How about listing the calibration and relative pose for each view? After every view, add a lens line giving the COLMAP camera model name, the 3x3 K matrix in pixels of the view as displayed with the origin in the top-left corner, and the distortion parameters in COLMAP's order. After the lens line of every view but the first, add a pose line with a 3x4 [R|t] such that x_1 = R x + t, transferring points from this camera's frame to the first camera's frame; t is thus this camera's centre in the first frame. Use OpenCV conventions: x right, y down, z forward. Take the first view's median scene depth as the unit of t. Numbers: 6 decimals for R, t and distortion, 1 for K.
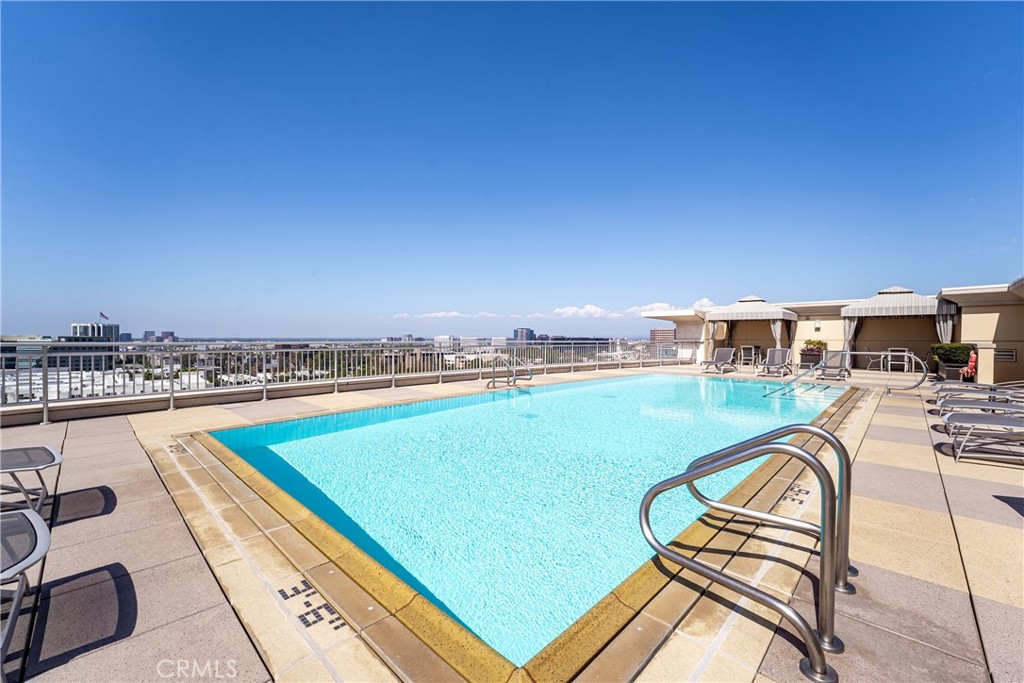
lens RADIAL K [[416.7, 0, 514.4], [0, 416.7, 337.1], [0, 0, 1]] dist [-0.003952, 0.000068]
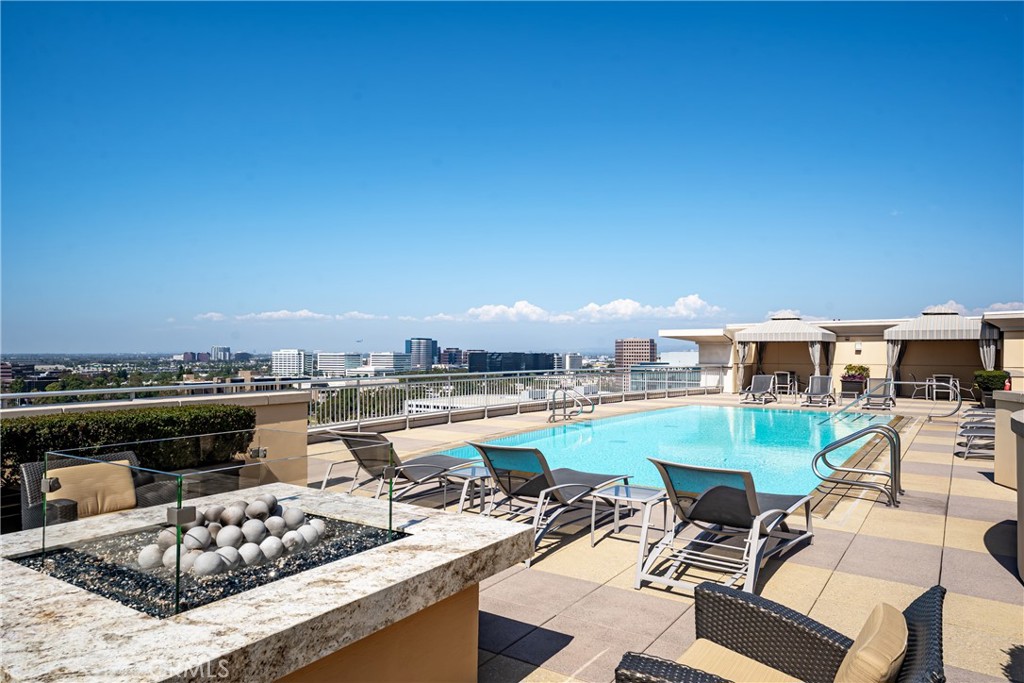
lens RADIAL K [[658.0, 0, 510.3], [0, 658.0, 347.8], [0, 0, 1]] dist [0.058552, -0.001044]
pose [[0.986670, -0.000679, 0.162734, -0.224573], [0.001562, 0.999985, -0.005298, -0.022597], [-0.162728, 0.005481, 0.986656, -0.270222]]
